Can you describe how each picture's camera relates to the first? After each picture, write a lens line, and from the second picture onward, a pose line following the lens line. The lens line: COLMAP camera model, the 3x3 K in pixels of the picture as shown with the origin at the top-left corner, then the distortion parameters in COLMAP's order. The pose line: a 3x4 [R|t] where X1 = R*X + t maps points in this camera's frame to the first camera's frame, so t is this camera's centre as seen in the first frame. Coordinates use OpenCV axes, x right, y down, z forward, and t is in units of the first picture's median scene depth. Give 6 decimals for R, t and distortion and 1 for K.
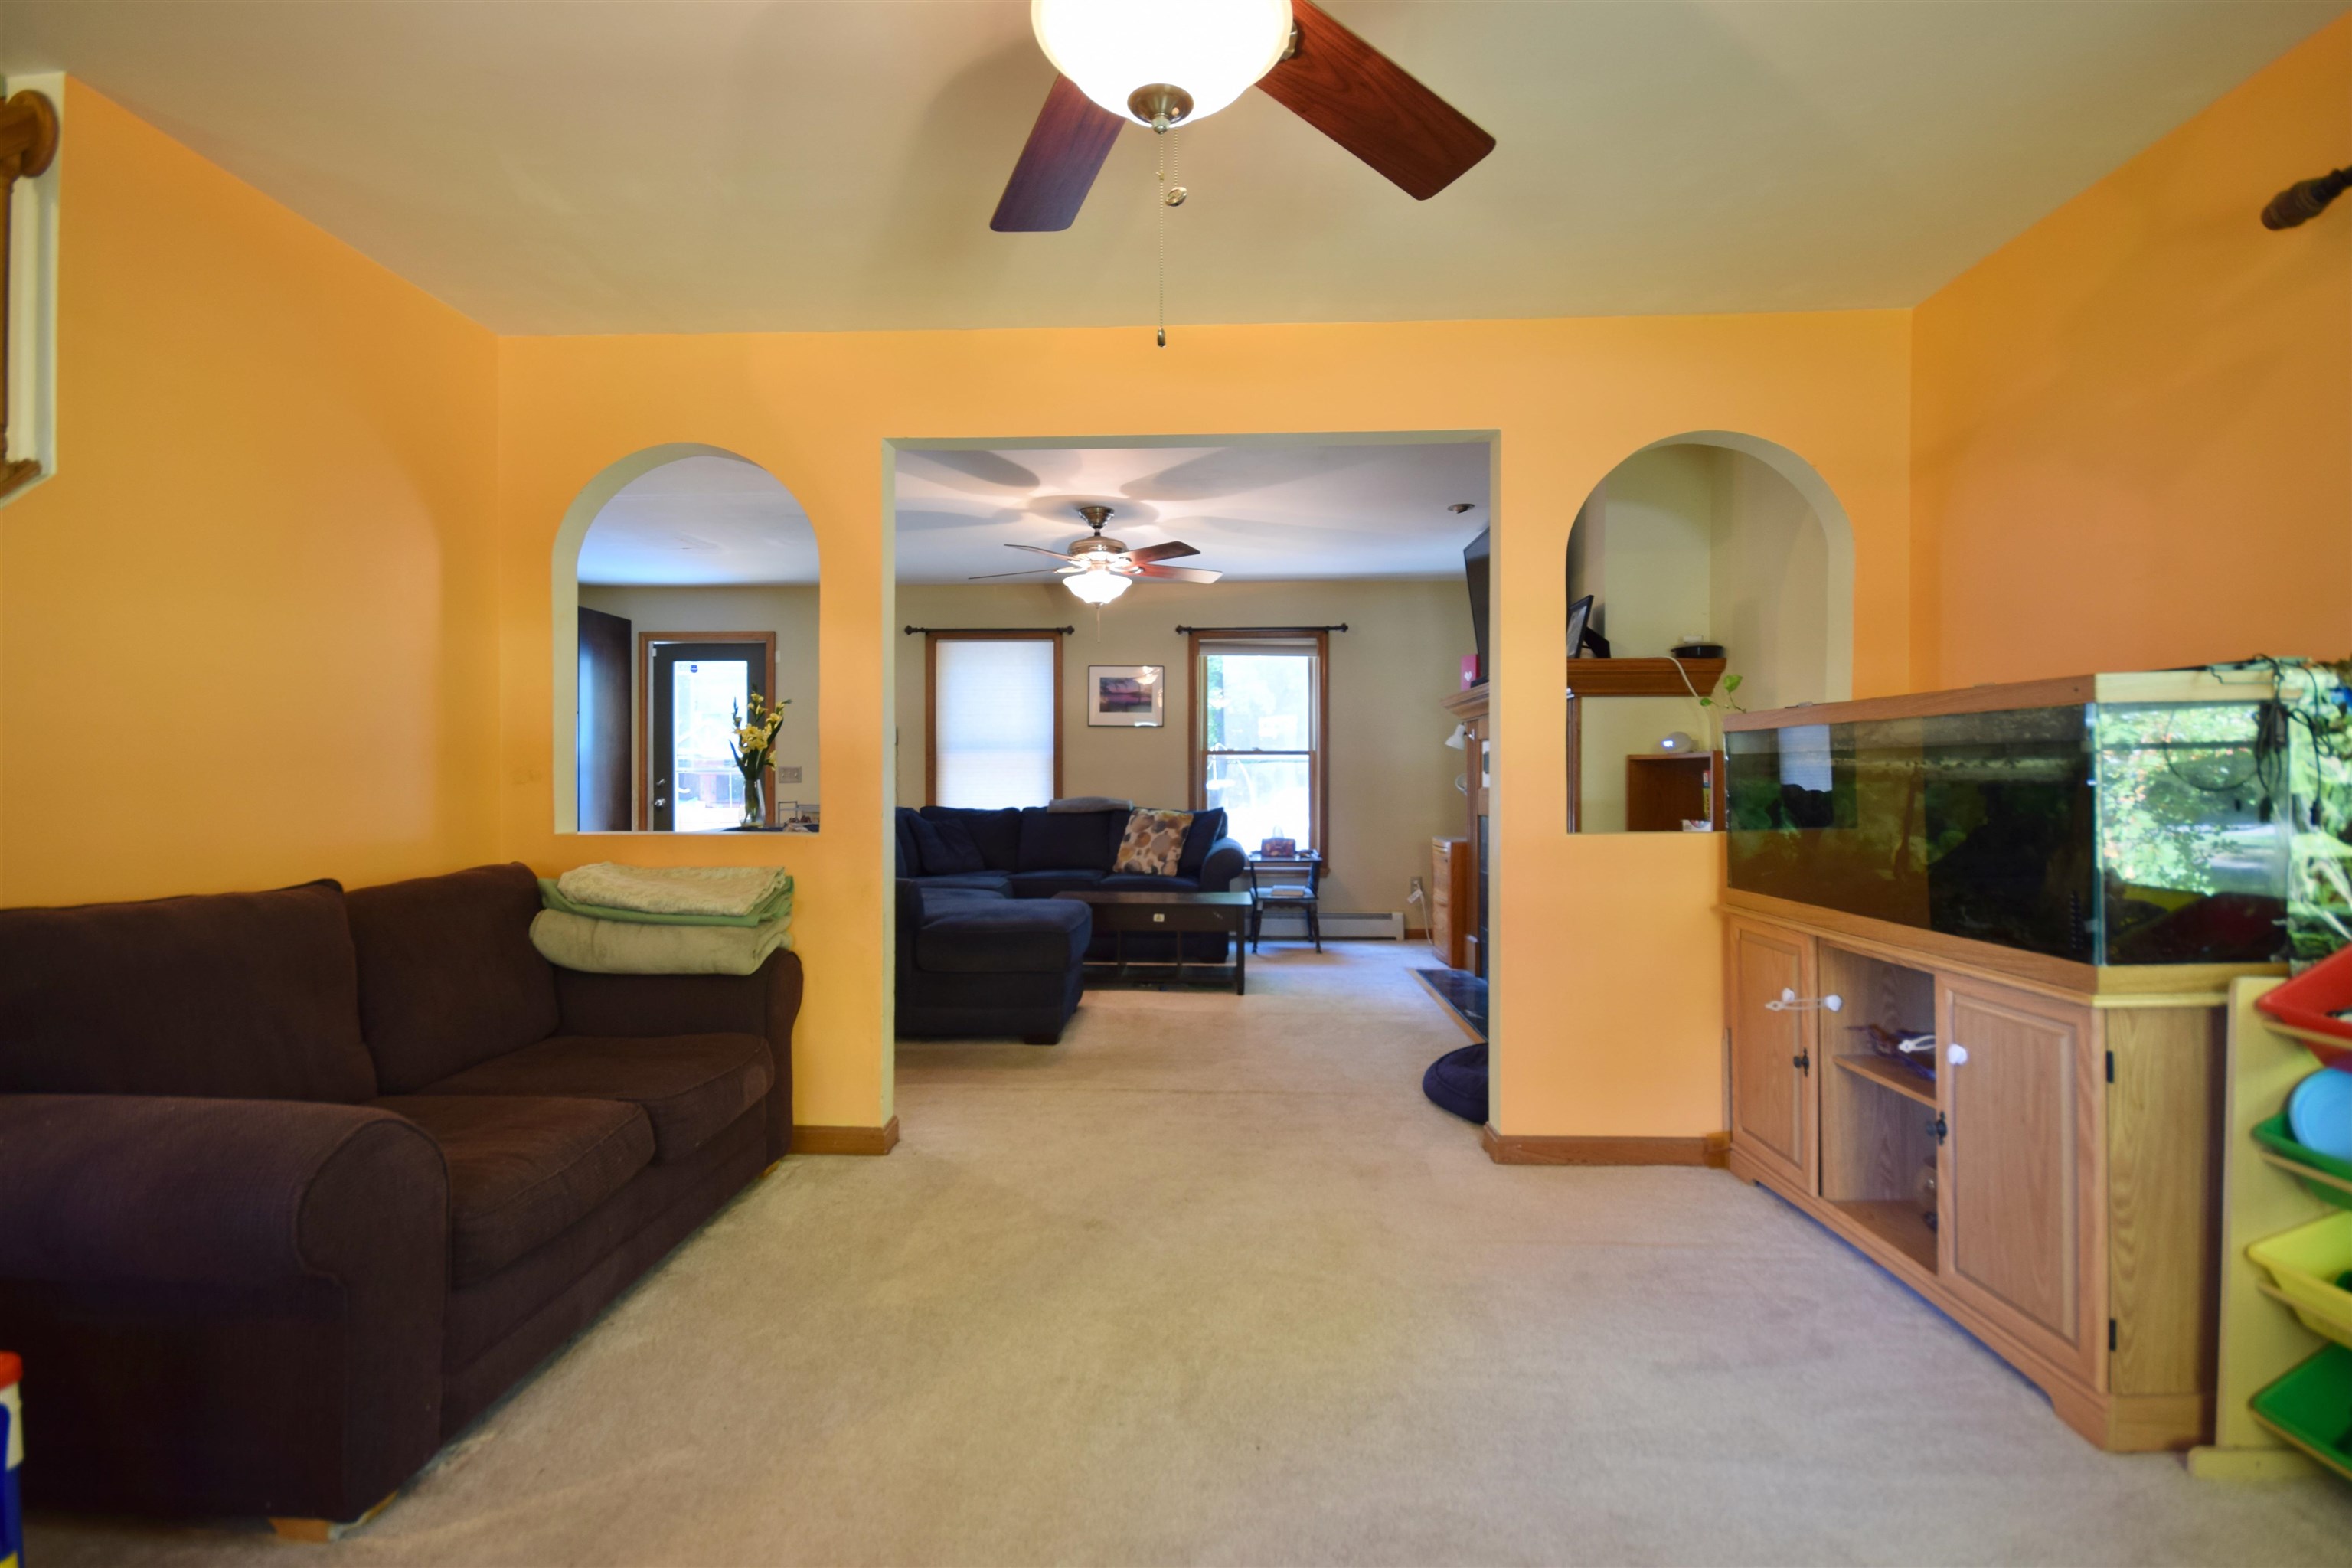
lens RADIAL K [[1060.7, 0, 1176.0], [0, 1060.7, 784.0], [0, 0, 1]] dist [-0.002270, -0.000122]
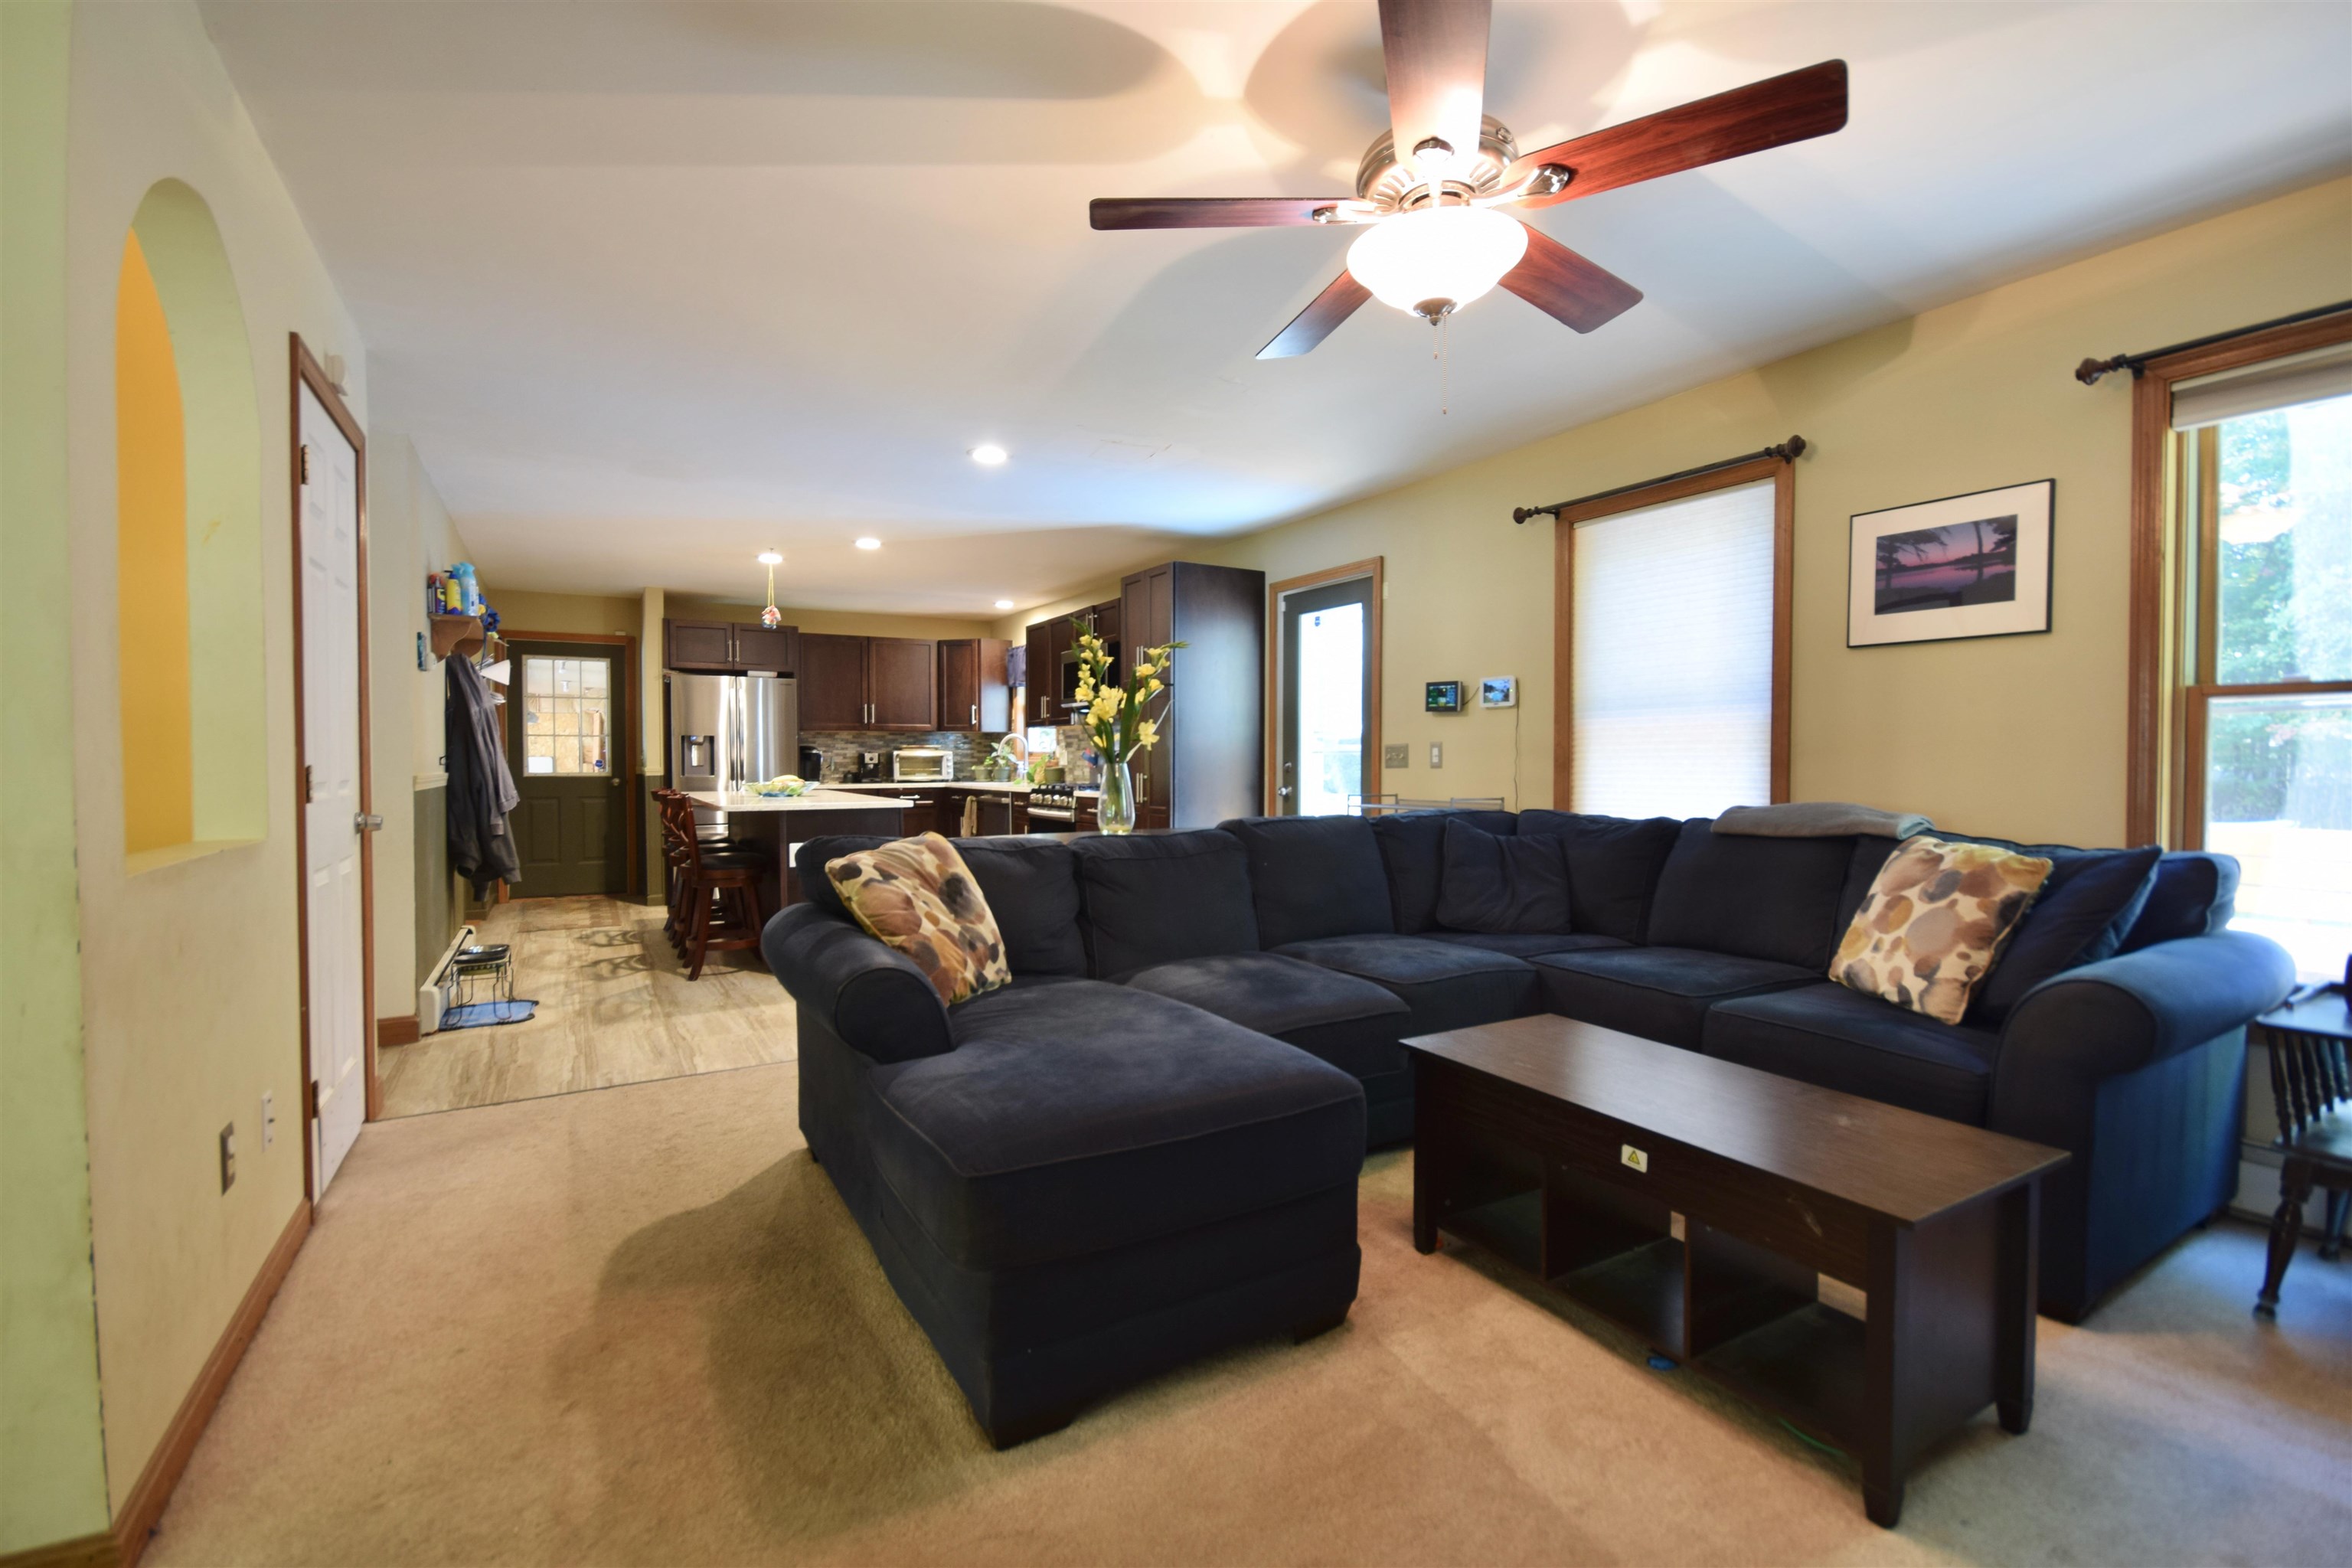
lens RADIAL K [[1035.3, 0, 1176.0], [0, 1035.3, 784.0], [0, 0, 1]] dist [0.004733, -0.005732]
pose [[0.535712, 0.018771, -0.844192, 0.153404], [-0.004618, 0.999803, 0.019300, -0.003217], [0.844388, -0.006441, 0.535693, 0.558162]]
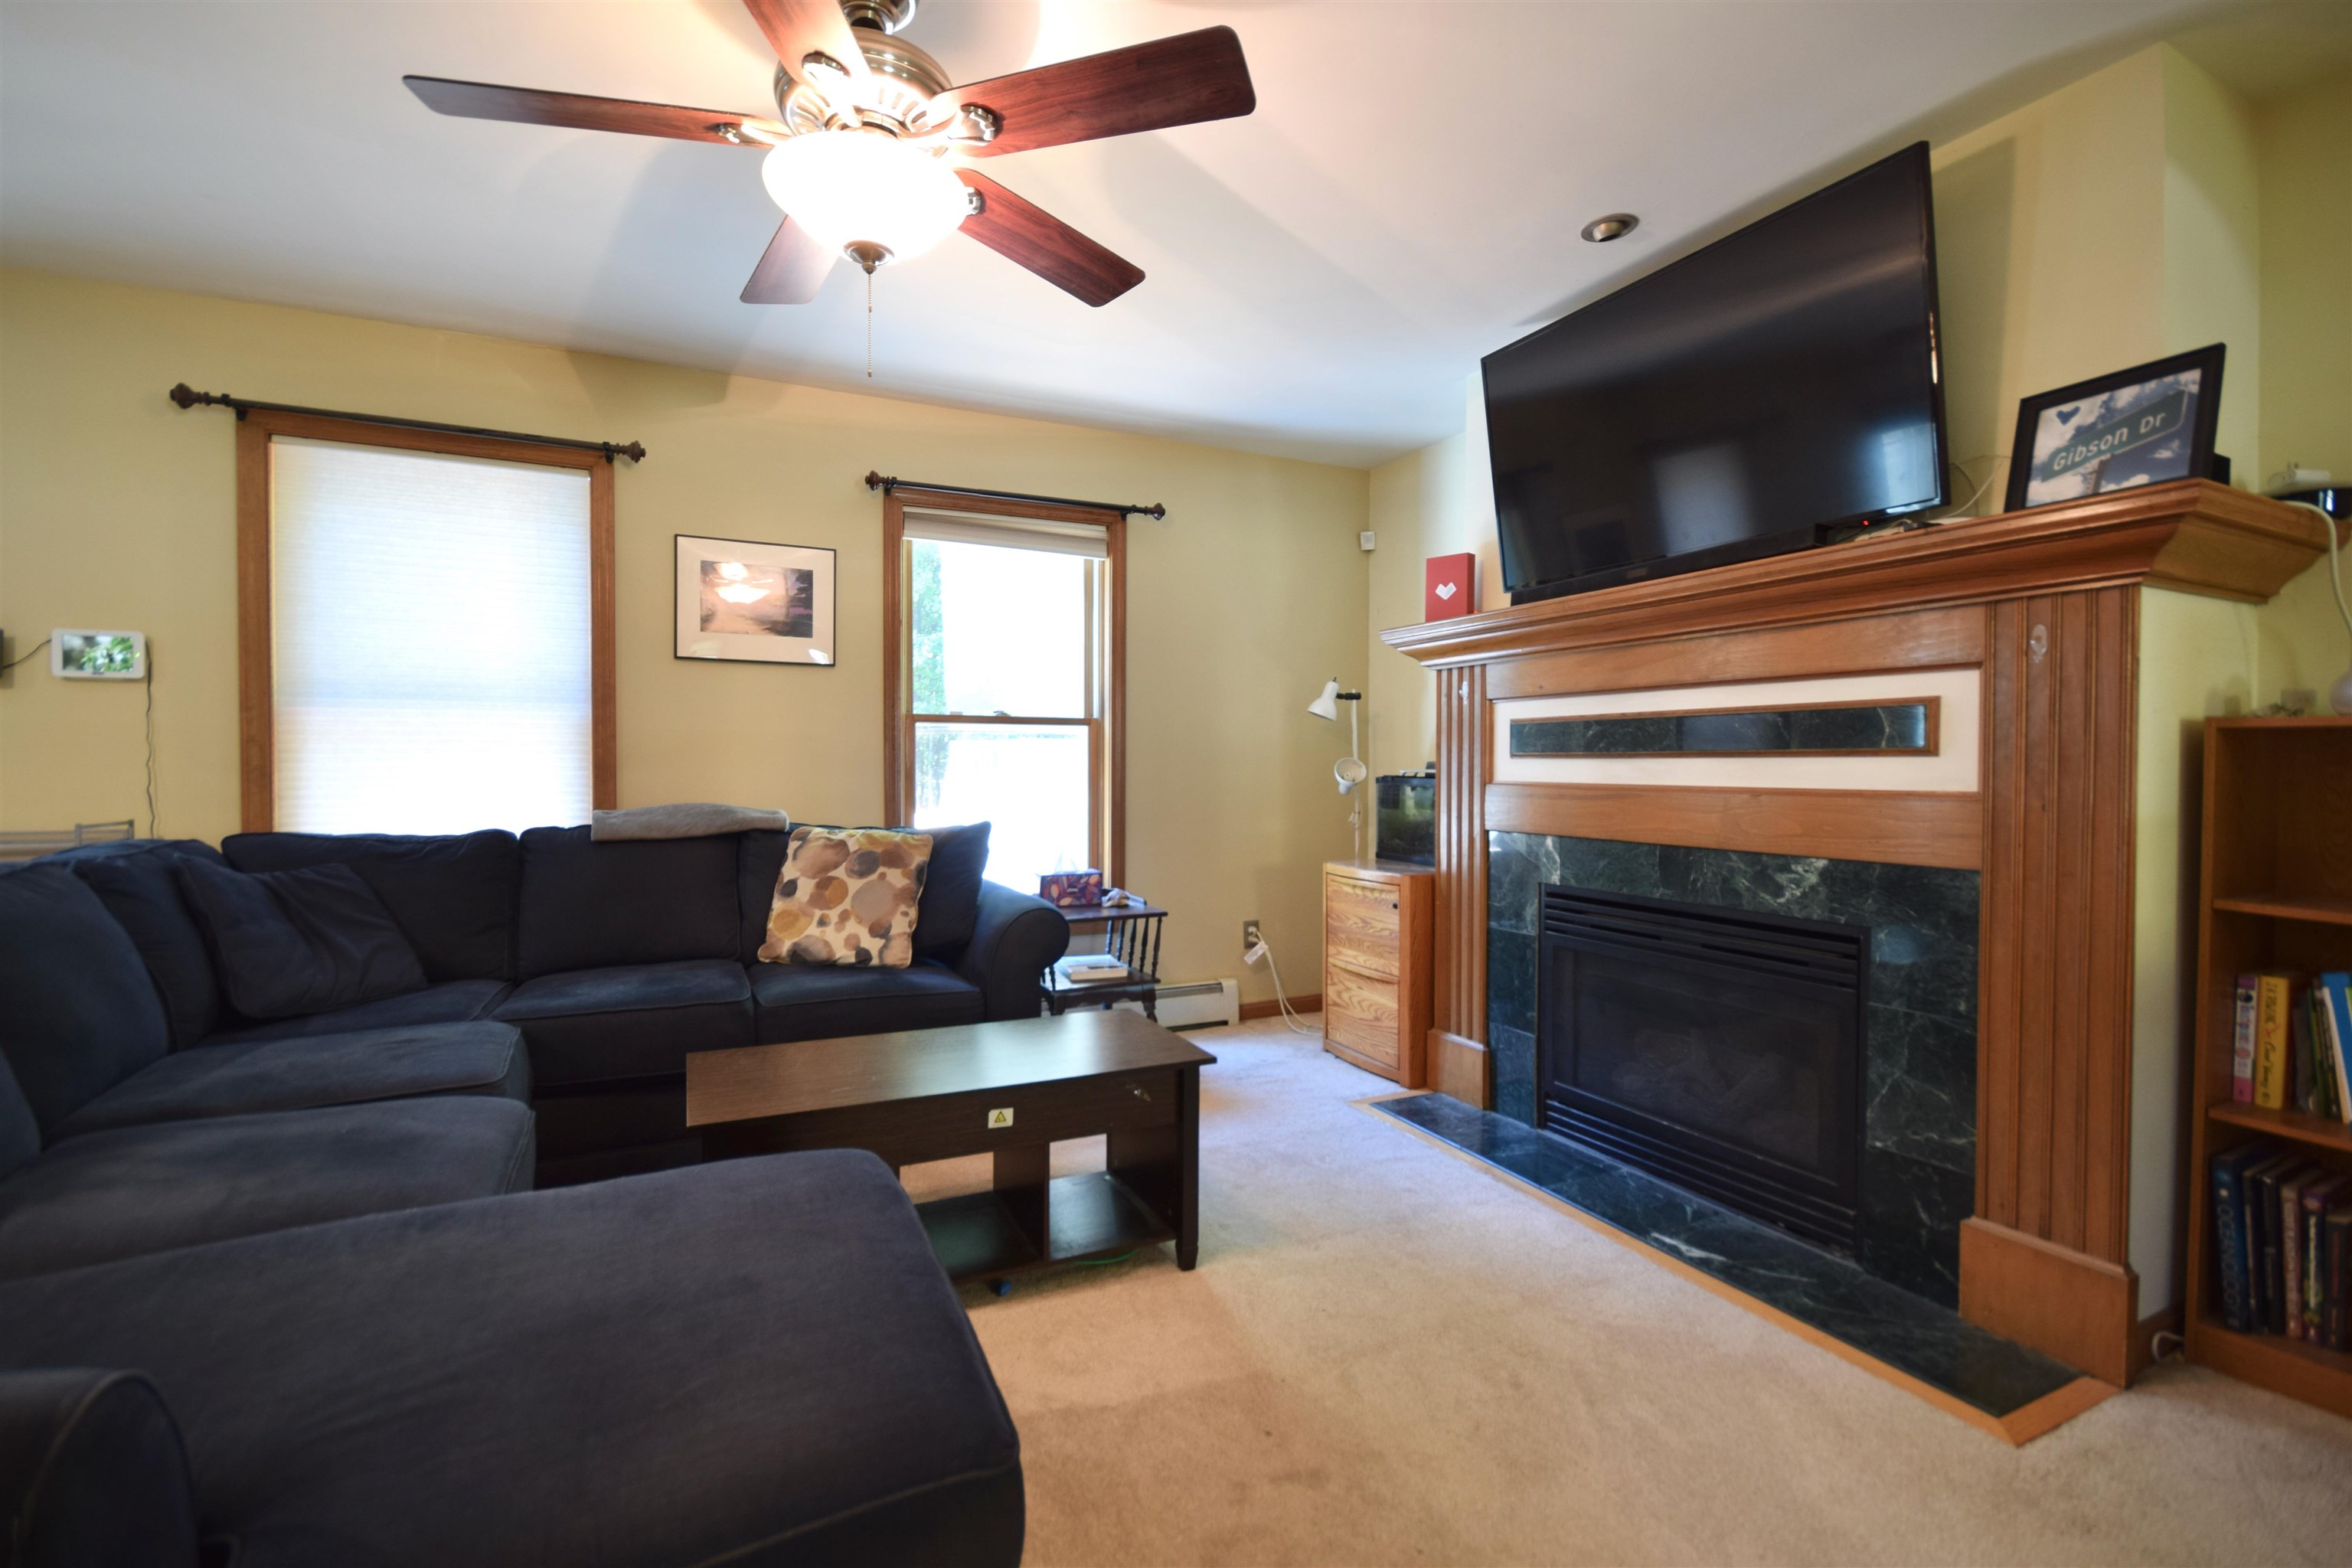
lens RADIAL K [[1035.3, 0, 1176.0], [0, 1035.3, 784.0], [0, 0, 1]] dist [0.004733, -0.005732]
pose [[0.881649, -0.007599, 0.471844, -0.113489], [0.000950, 0.999897, 0.014329, -0.003363], [-0.471904, -0.012185, 0.881566, 0.510542]]
